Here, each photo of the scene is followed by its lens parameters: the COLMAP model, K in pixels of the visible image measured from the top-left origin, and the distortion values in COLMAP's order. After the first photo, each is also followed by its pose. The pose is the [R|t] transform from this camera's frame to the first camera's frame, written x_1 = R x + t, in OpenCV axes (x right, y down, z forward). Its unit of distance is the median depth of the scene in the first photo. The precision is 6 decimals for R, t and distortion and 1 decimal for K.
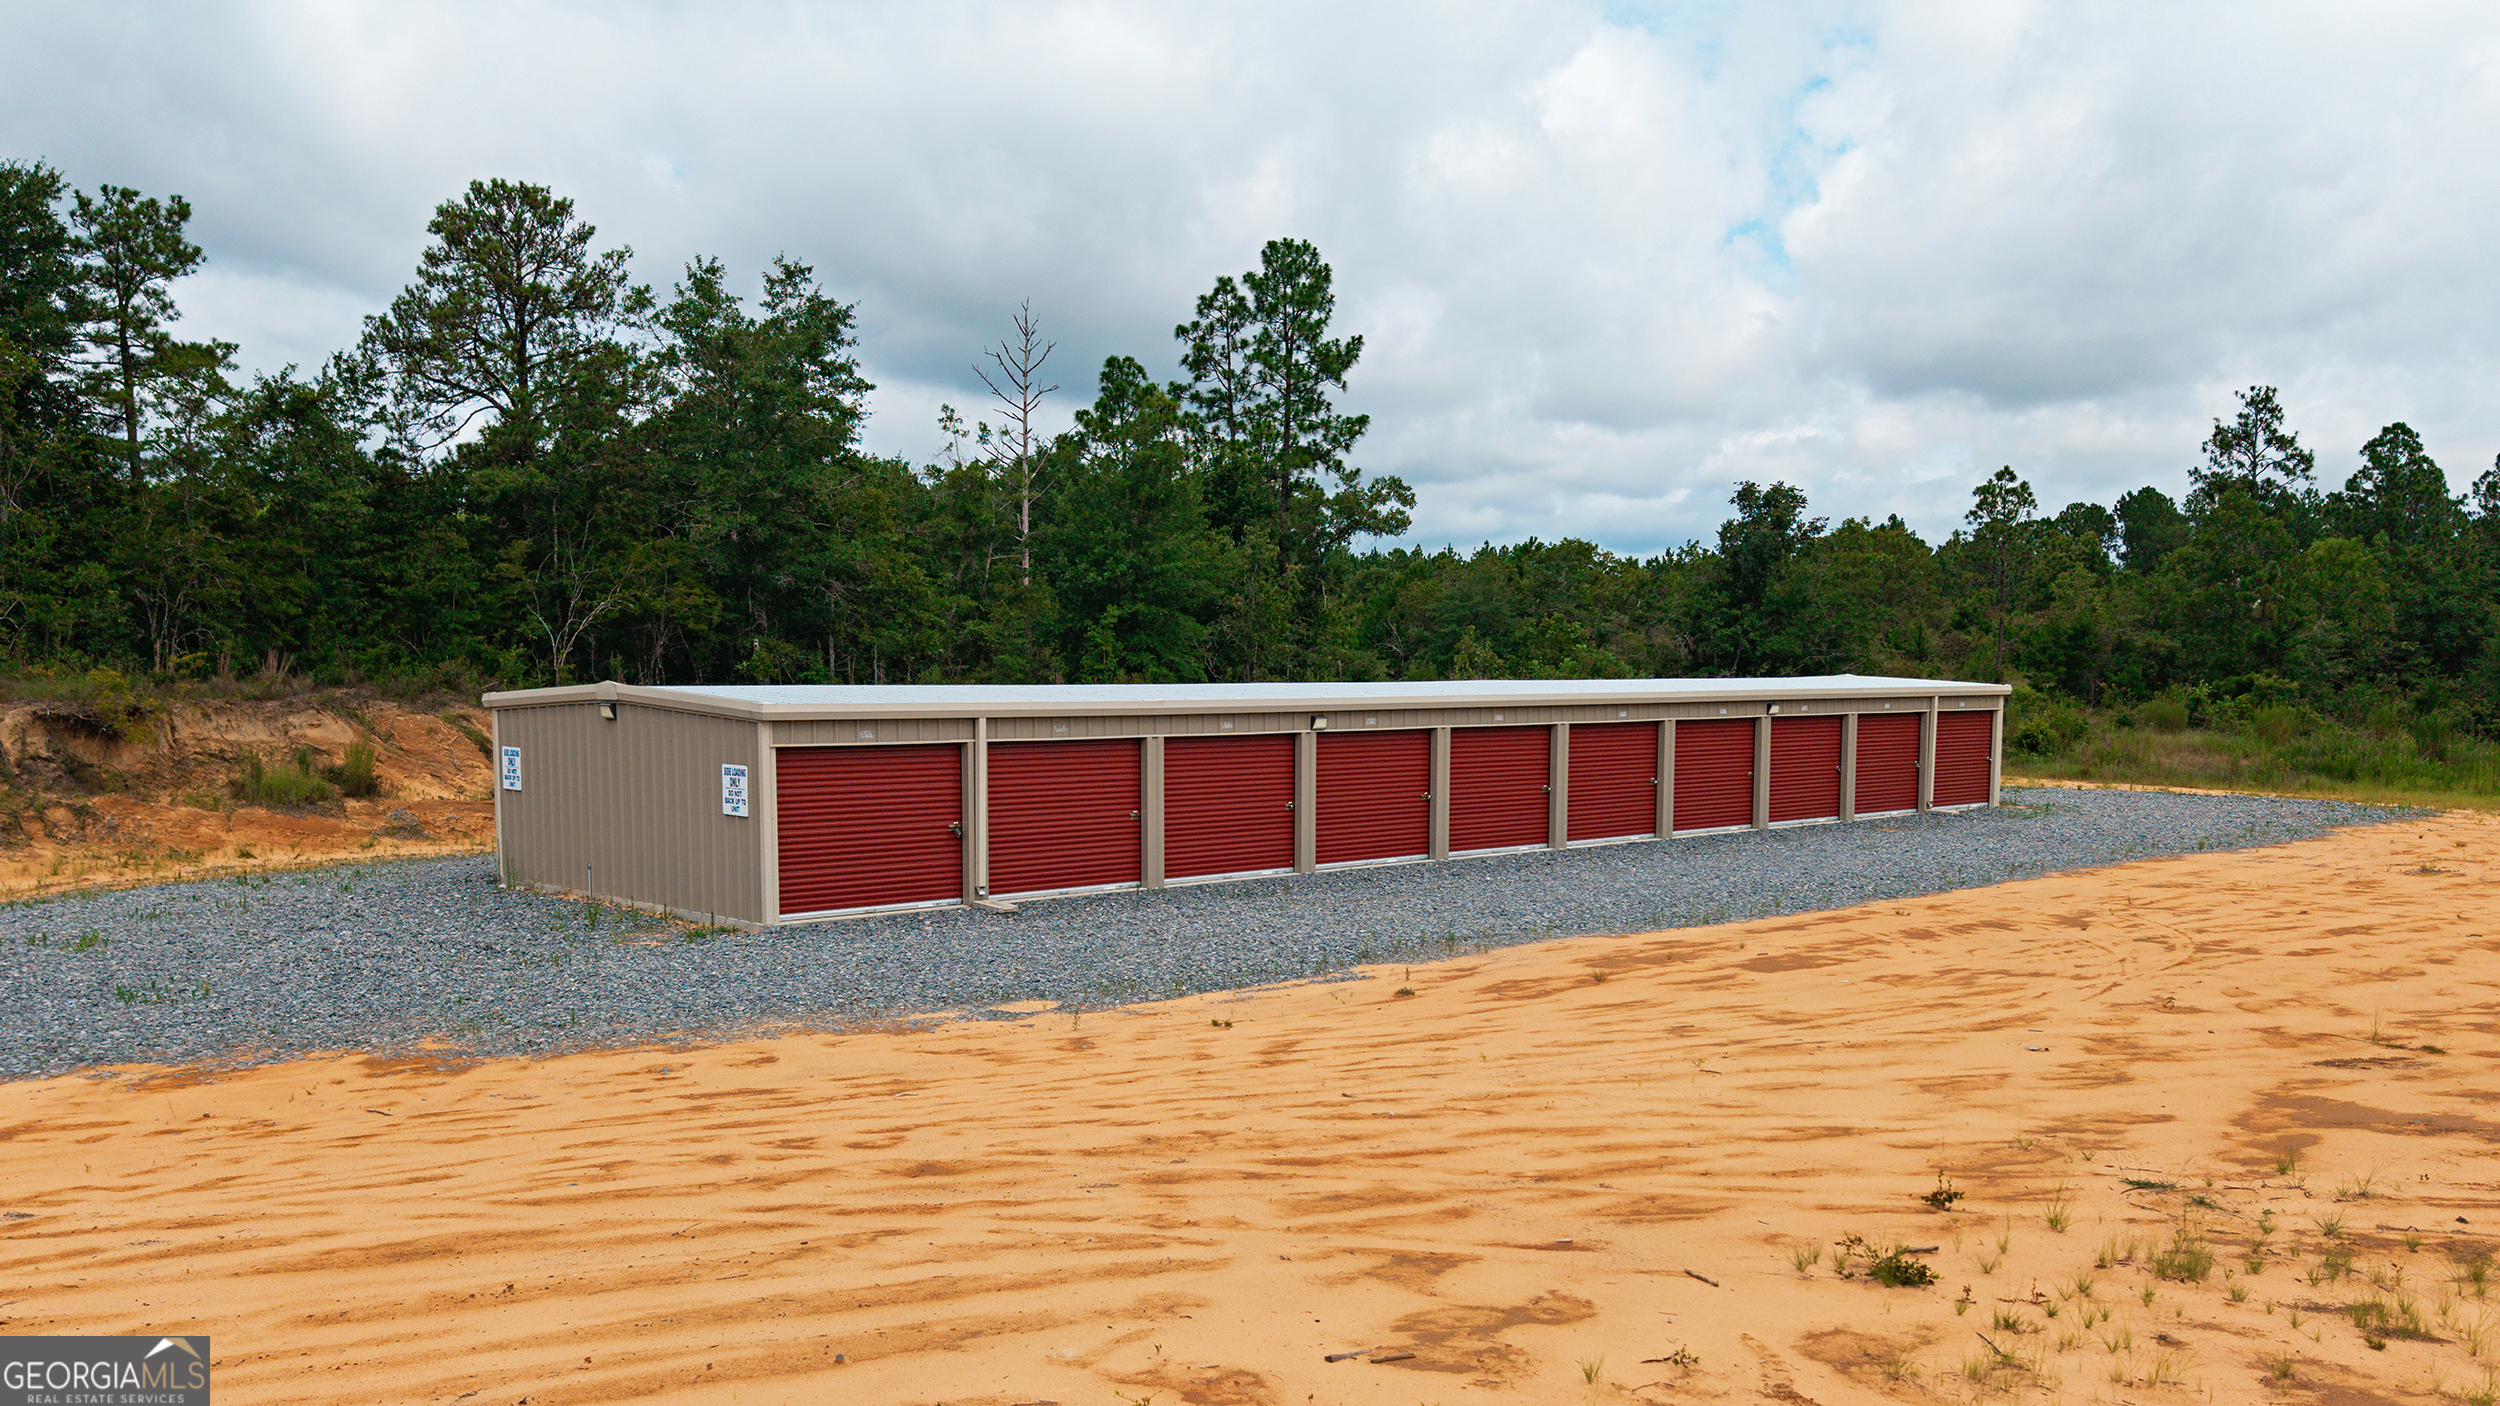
lens RADIAL K [[2029.8, 0, 1218.9], [0, 2029.8, 845.7], [0, 0, 1]] dist [0.077459, -0.153836]
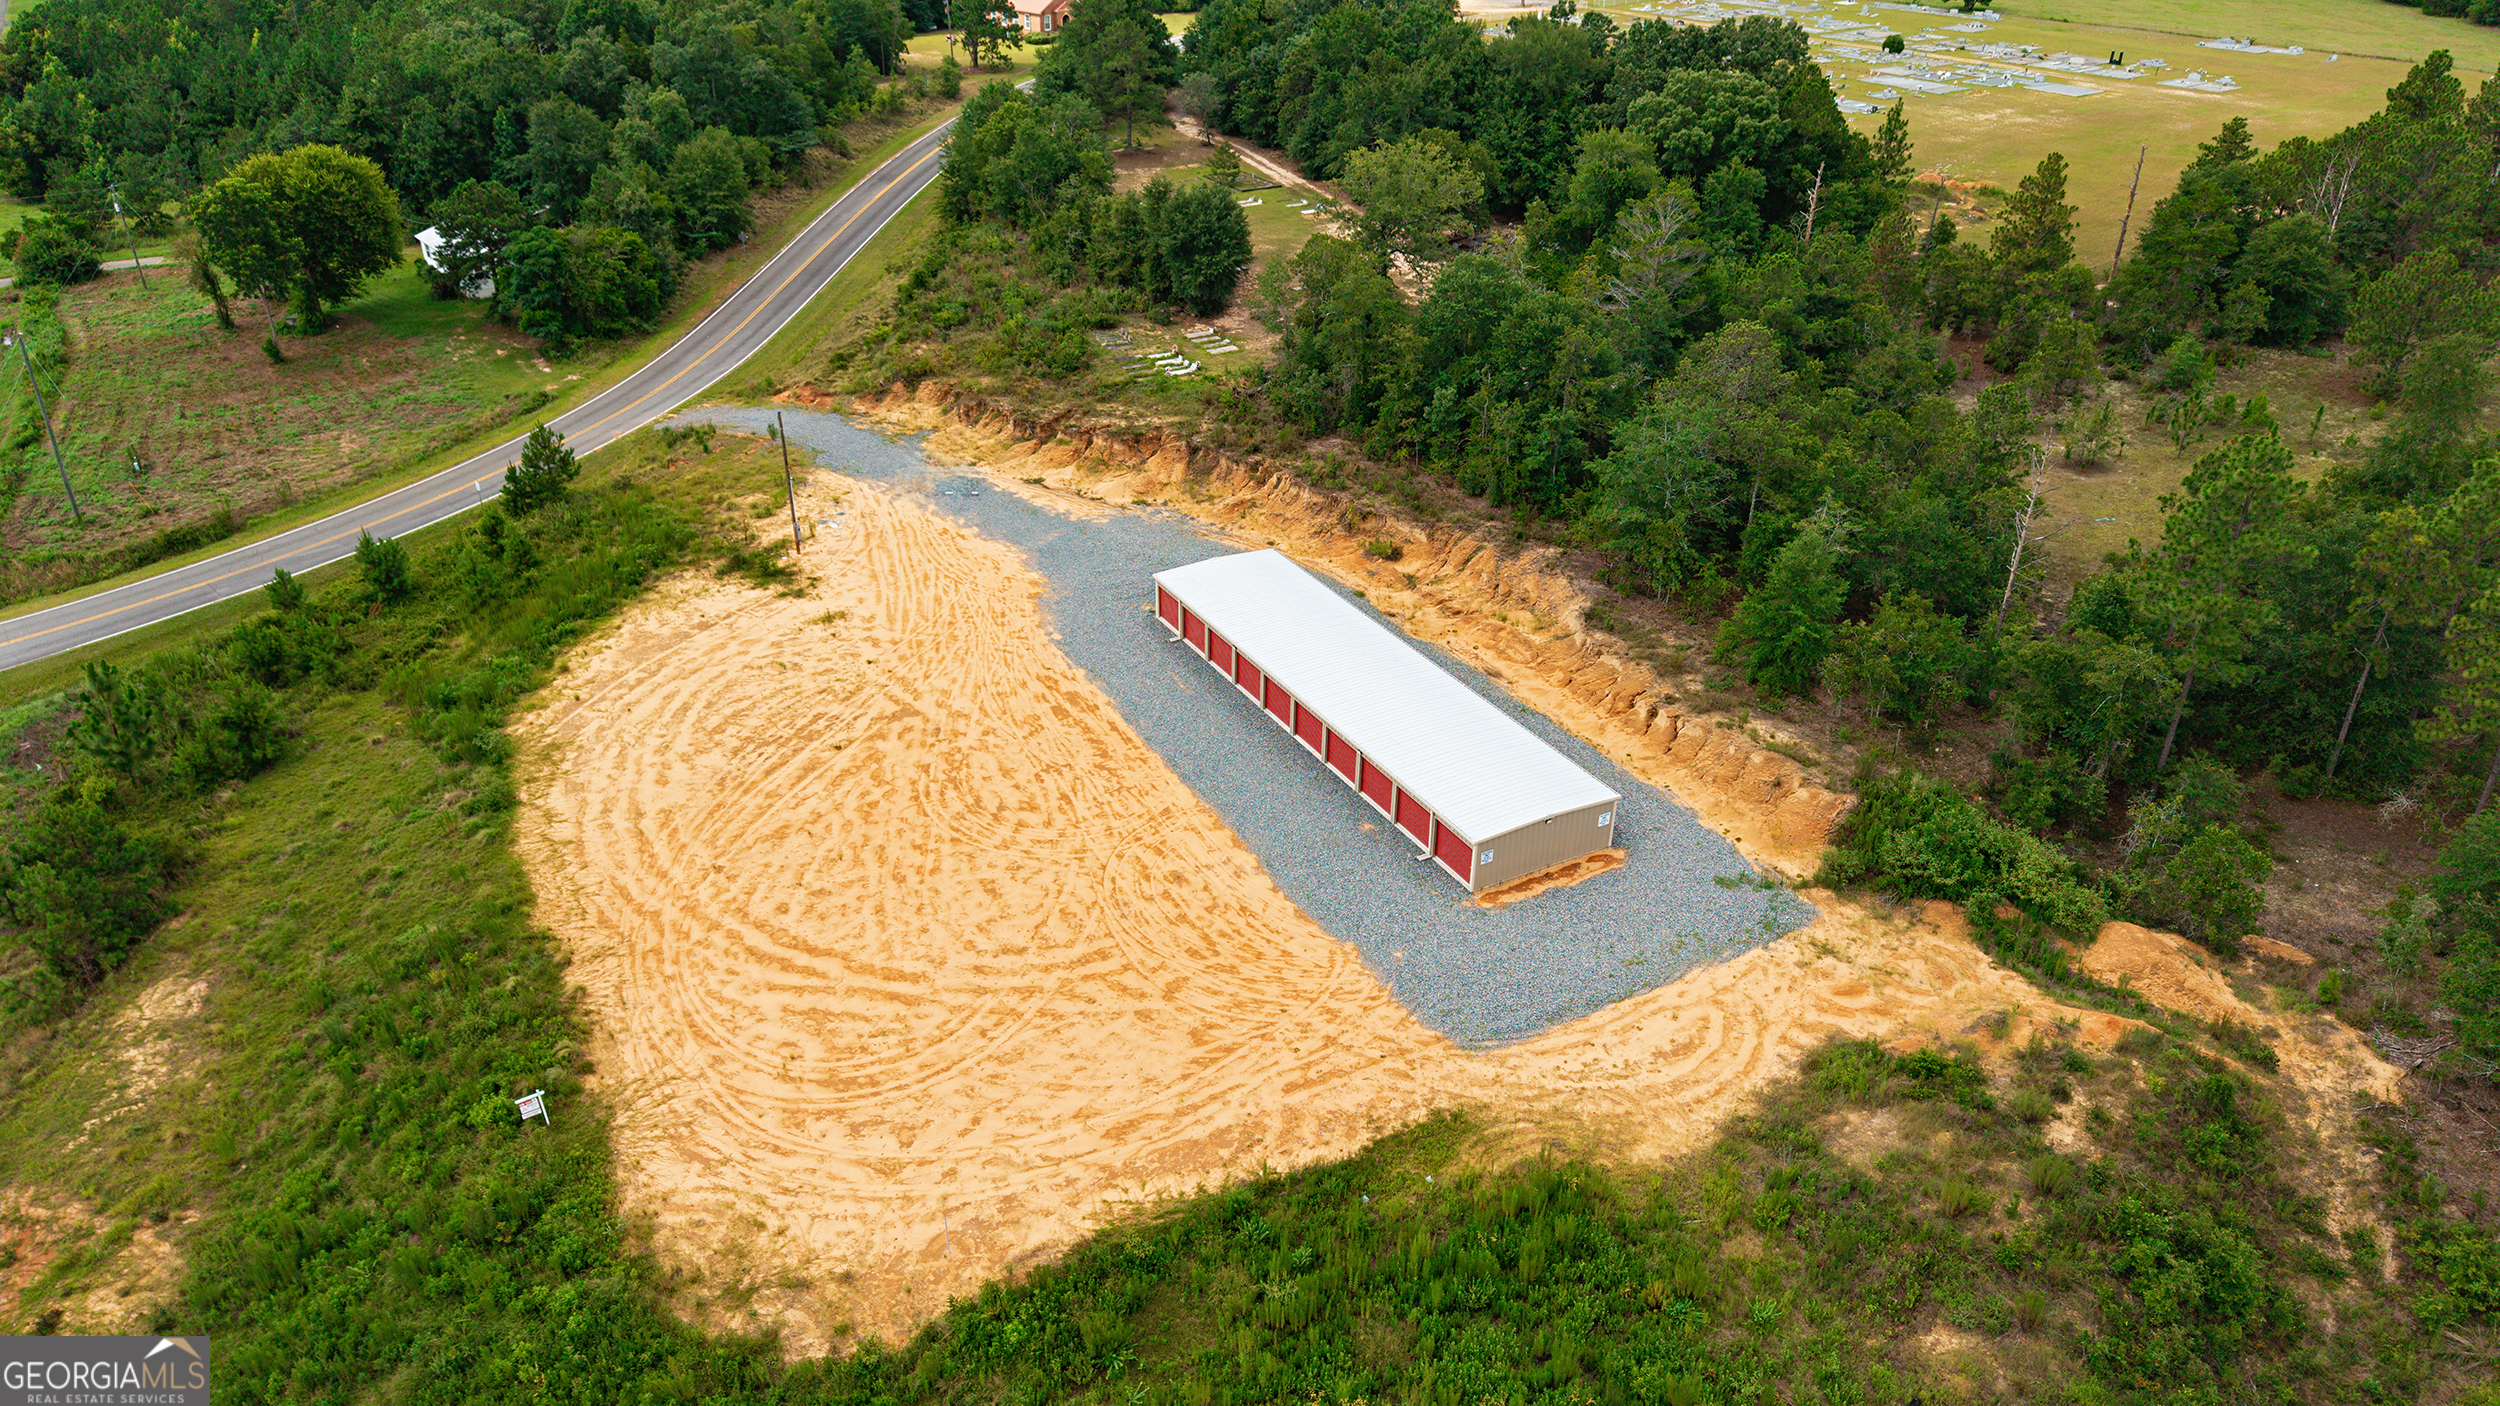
lens RADIAL K [[1664.0, 0, 1250.0], [0, 1664.0, 703.0], [0, 0, 1]] dist [0.048082, -0.067724]
pose [[-0.225818, 0.467191, -0.854832, 4.469655], [-0.102424, 0.861249, 0.497755, -2.477007], [0.968770, 0.199957, -0.146634, 2.588105]]
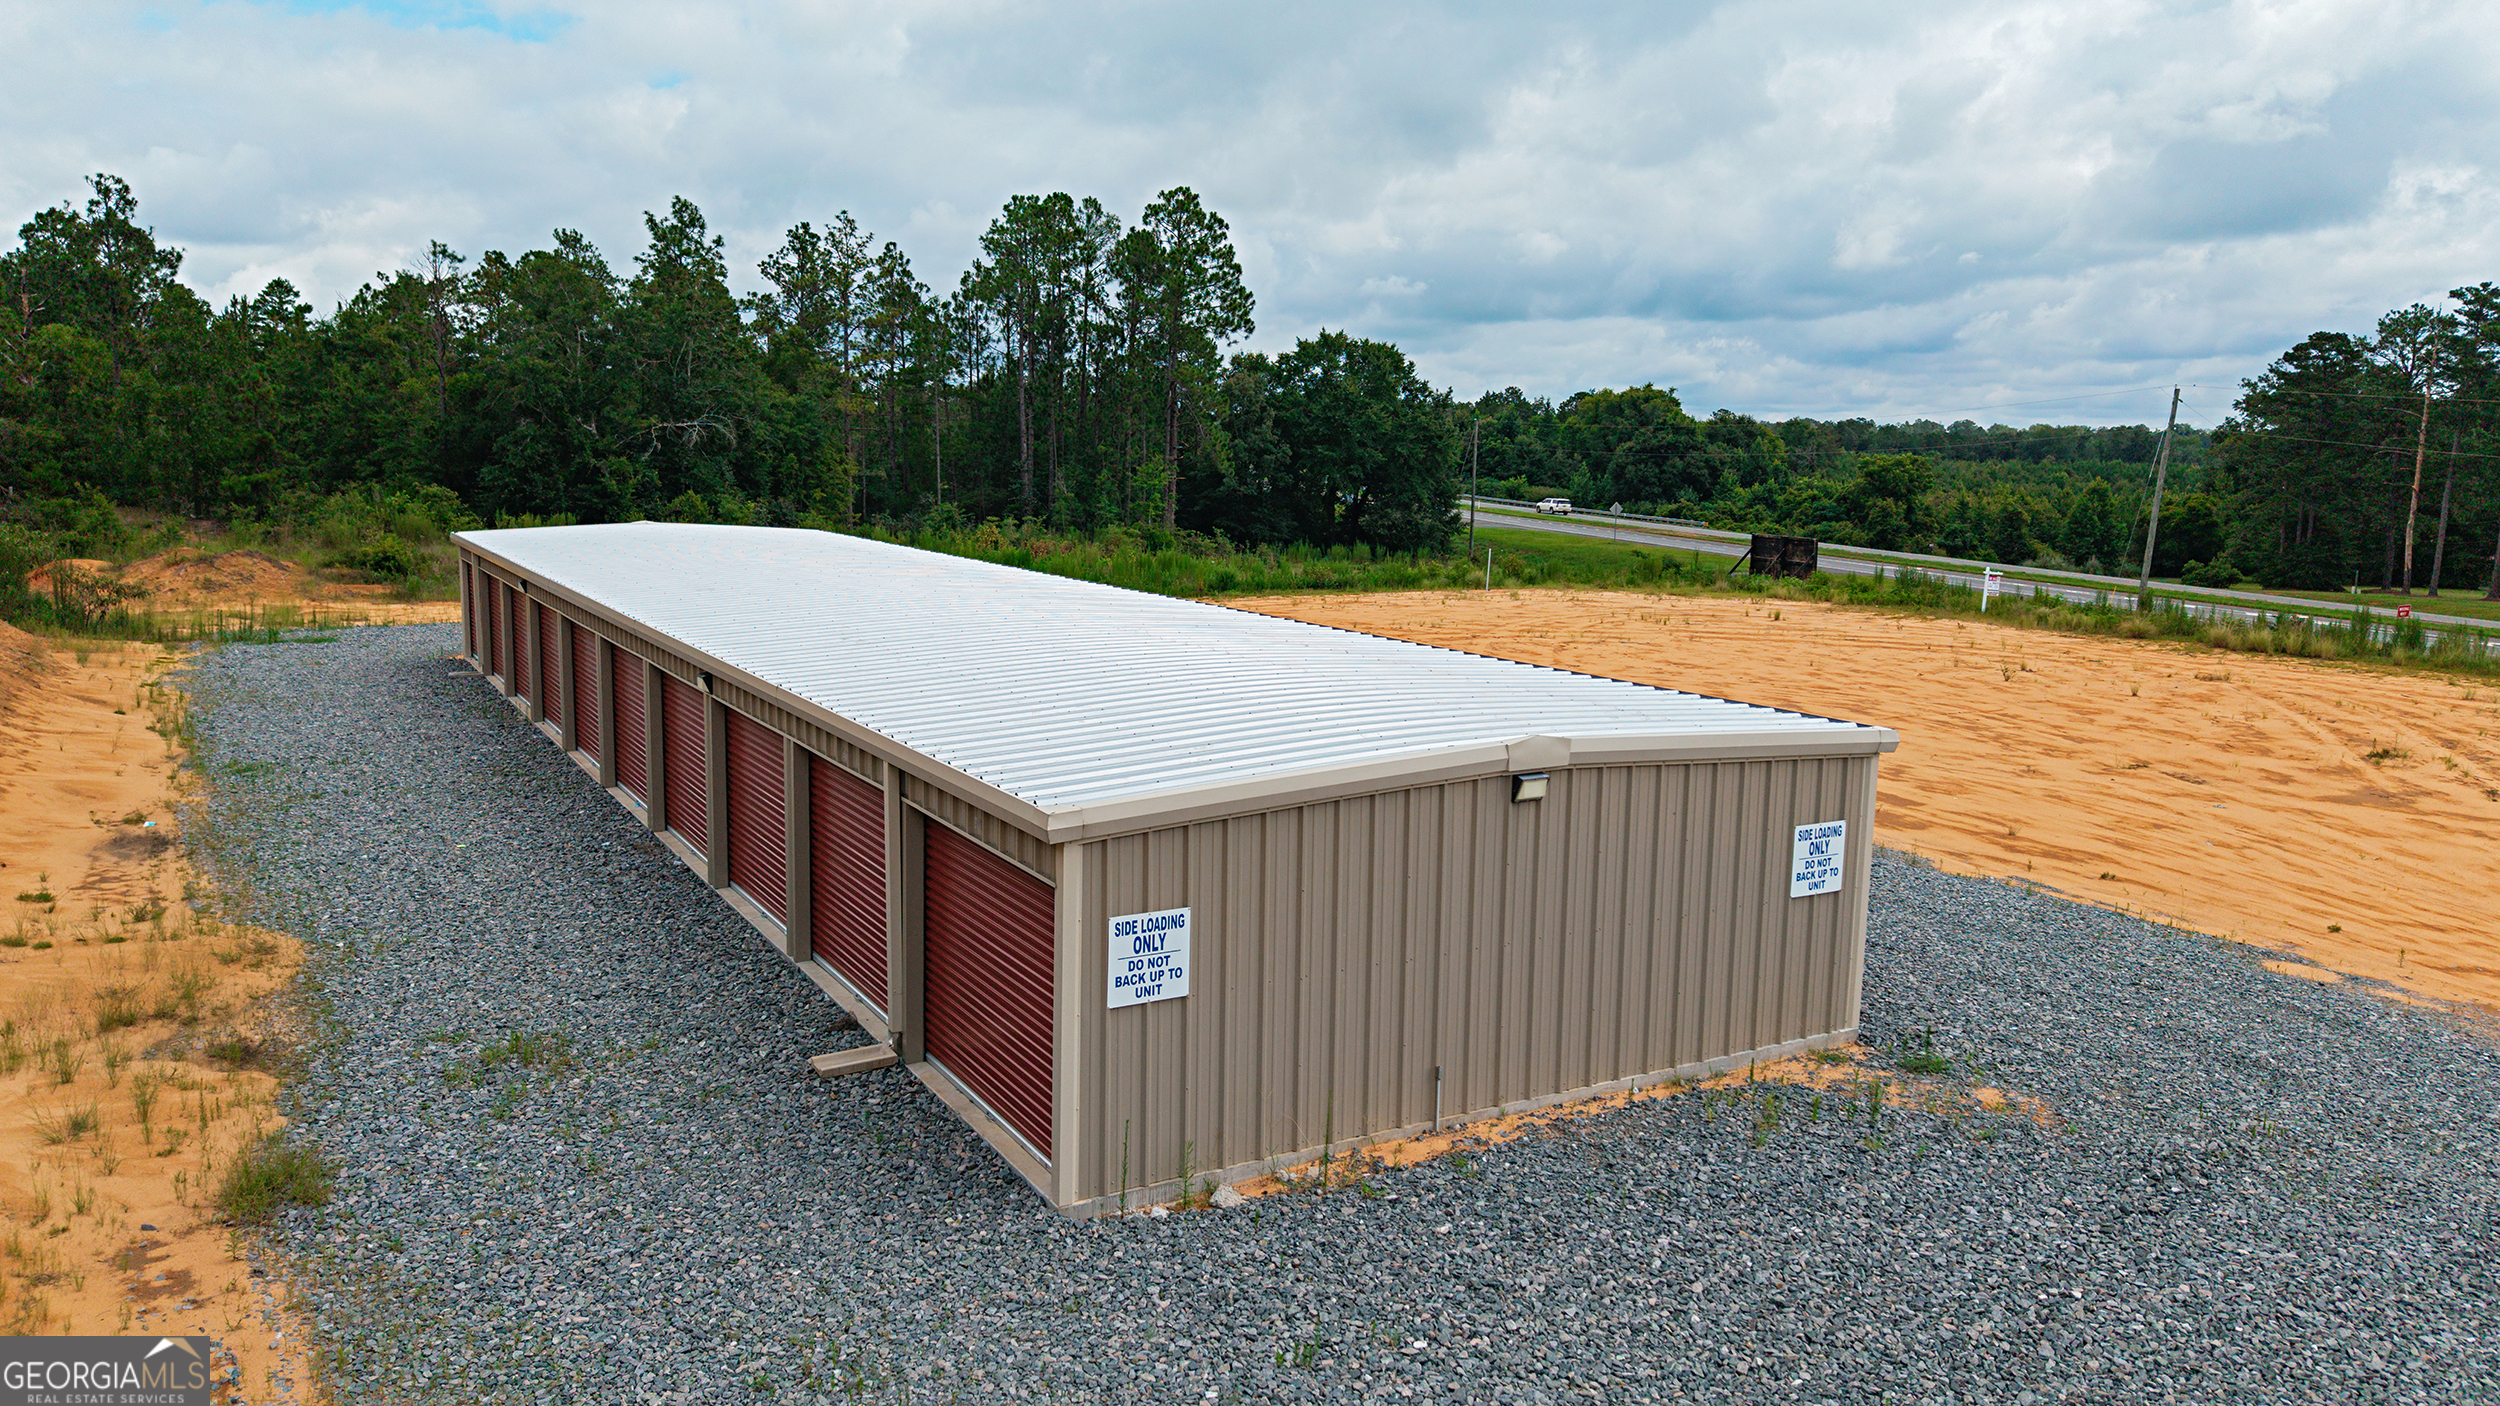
lens RADIAL K [[1739.0, 0, 1247.7], [0, 1739.0, 662.8], [0, 0, 1]] dist [0.031214, -0.037510]
pose [[0.198912, -0.120778, 0.972546, -1.224139], [0.063088, 0.991897, 0.110278, -0.248036], [-0.977985, 0.039420, 0.204920, 1.533758]]
